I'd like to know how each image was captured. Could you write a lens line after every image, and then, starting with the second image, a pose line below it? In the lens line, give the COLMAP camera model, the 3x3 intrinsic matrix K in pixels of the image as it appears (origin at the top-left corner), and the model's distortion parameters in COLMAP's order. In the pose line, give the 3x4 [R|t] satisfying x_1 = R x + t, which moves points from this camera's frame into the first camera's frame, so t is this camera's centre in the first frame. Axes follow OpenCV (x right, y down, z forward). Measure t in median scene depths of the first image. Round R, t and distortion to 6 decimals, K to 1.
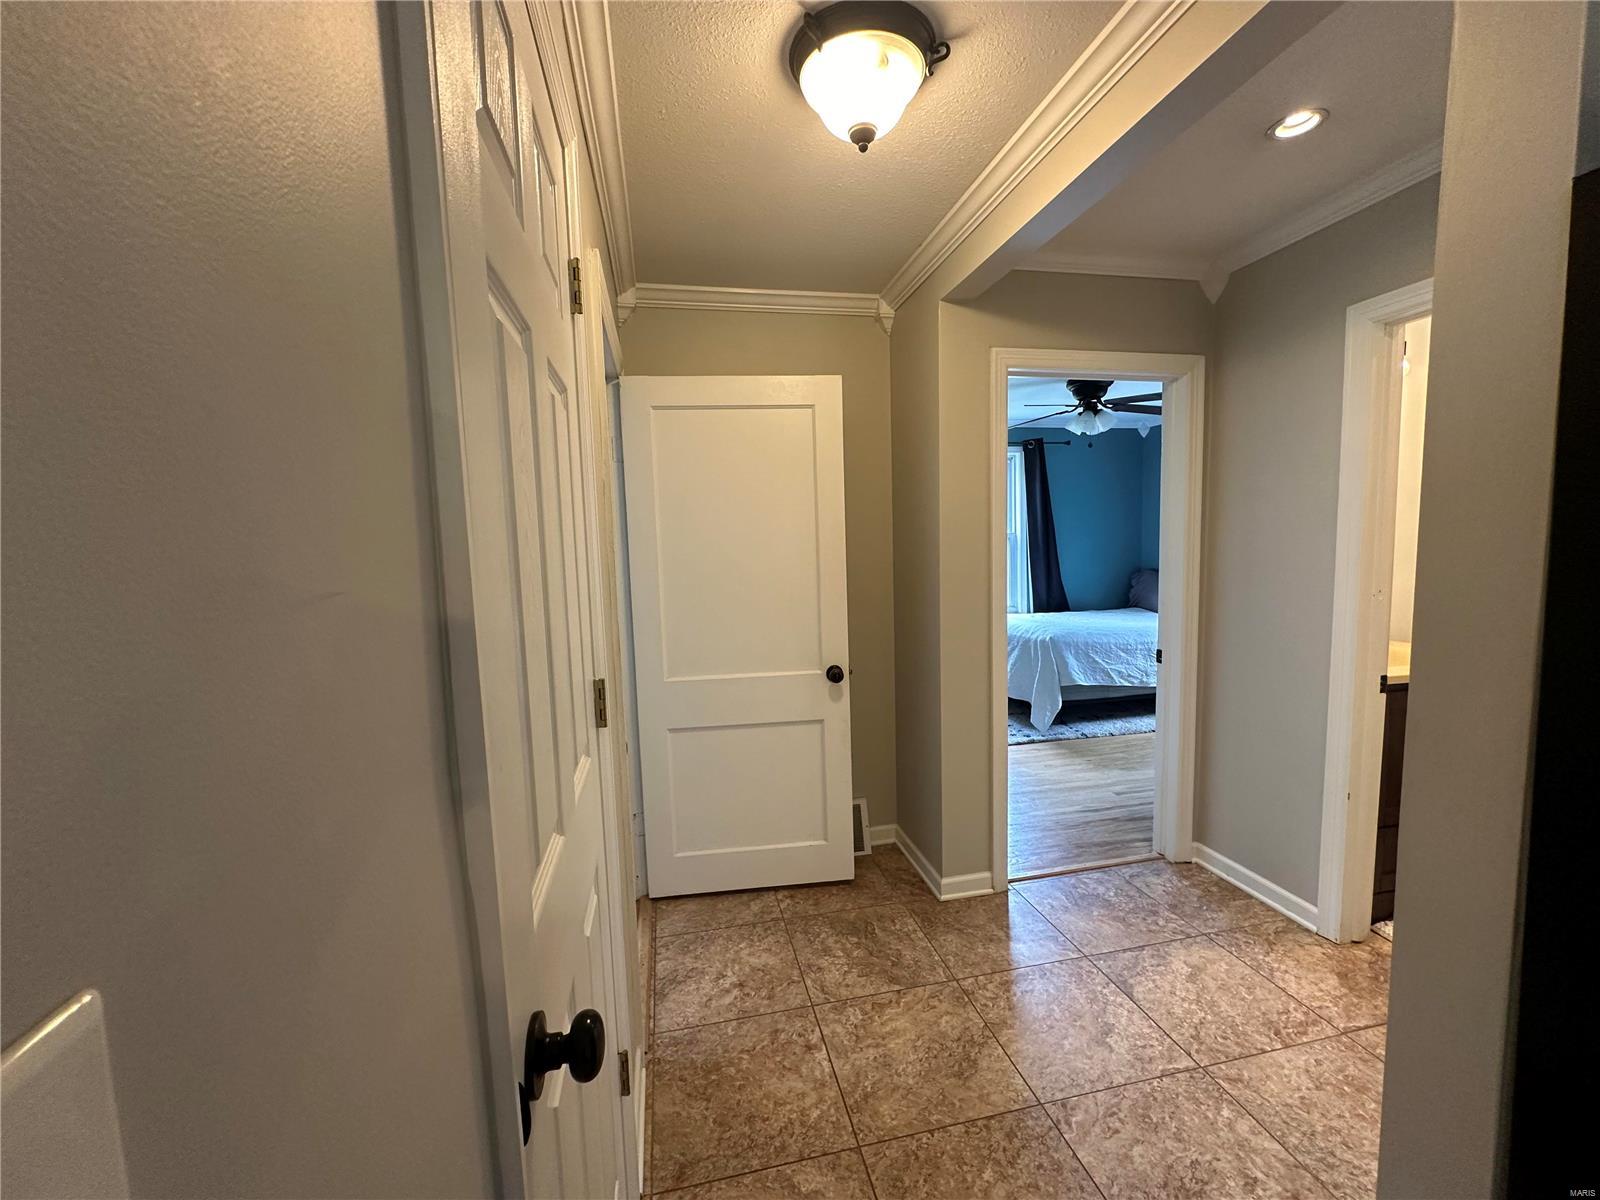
lens RADIAL K [[643.1, 0, 795.4], [0, 643.1, 602.8], [0, 0, 1]] dist [-0.002525, 0.000378]
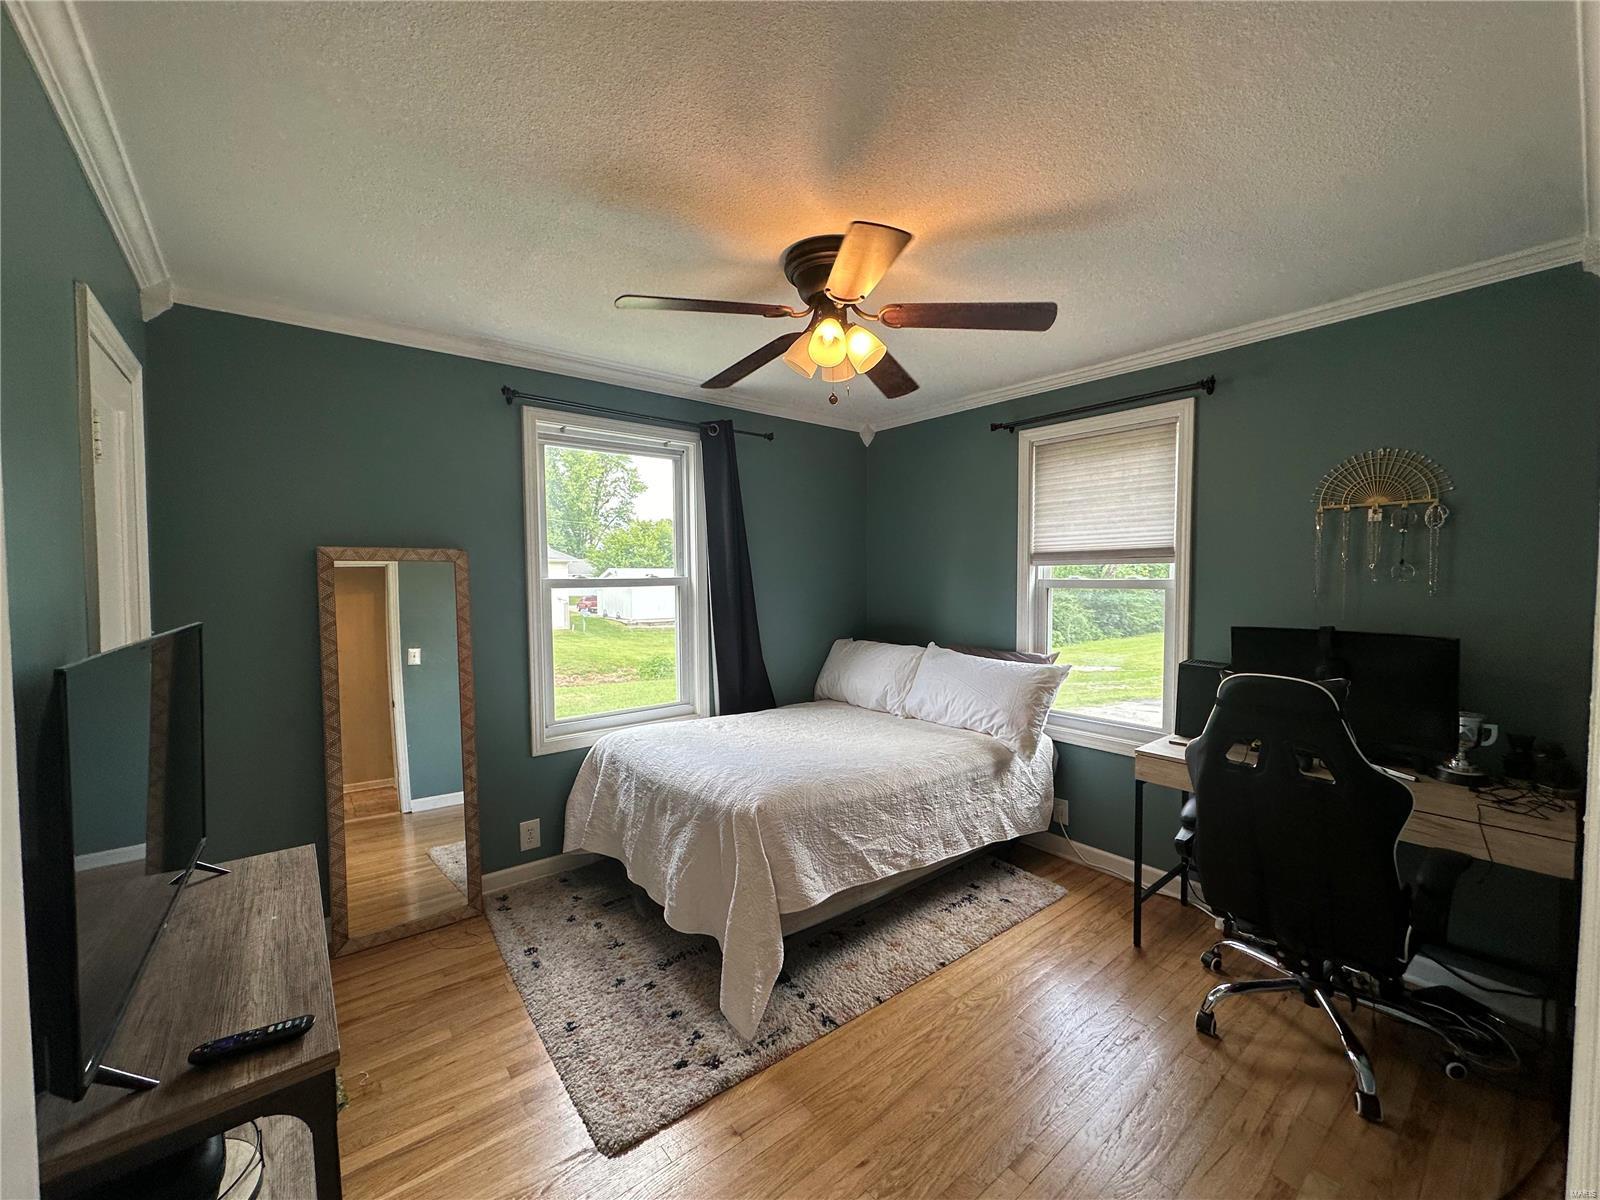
lens RADIAL K [[643.1, 0, 795.4], [0, 643.1, 602.8], [0, 0, 1]] dist [-0.002525, 0.000378]
pose [[0.887631, 0.011870, 0.460402, 0.202876], [0.016762, 0.998173, -0.058052, -0.063690], [-0.460249, 0.059246, 0.885811, 0.561125]]
